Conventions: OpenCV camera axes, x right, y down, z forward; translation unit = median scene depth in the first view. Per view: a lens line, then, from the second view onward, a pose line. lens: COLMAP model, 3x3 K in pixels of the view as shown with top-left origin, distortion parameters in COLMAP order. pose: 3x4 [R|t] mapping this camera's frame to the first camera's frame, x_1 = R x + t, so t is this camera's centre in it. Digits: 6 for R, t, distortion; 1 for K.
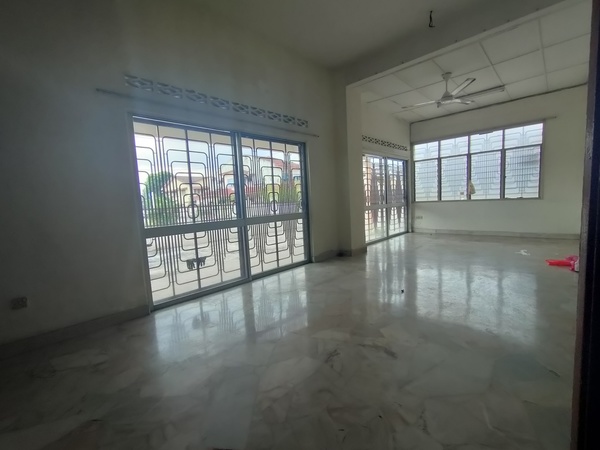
lens RADIAL K [[272.8, 0, 298.3], [0, 272.8, 226.4], [0, 0, 1]] dist [0.002078, 0.000243]
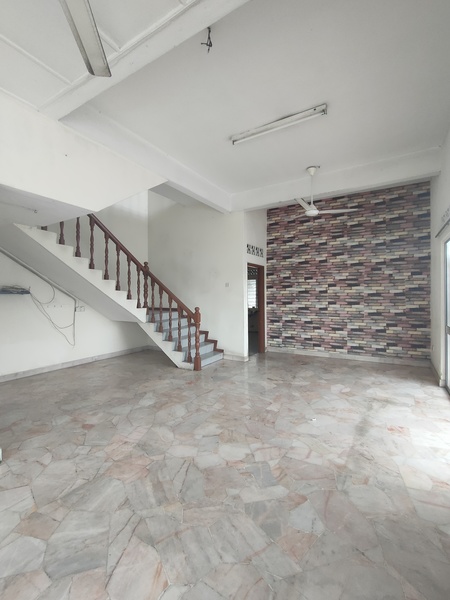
lens RADIAL K [[272.8, 0, 225.0], [0, 272.8, 300.0], [0, 0, 1]] dist [0.002078, 0.000243]
pose [[-0.976060, 0.067110, -0.206891, 0.292371], [0.041405, 0.991146, 0.126159, -0.118365], [0.213526, 0.114572, -0.970196, 0.799992]]
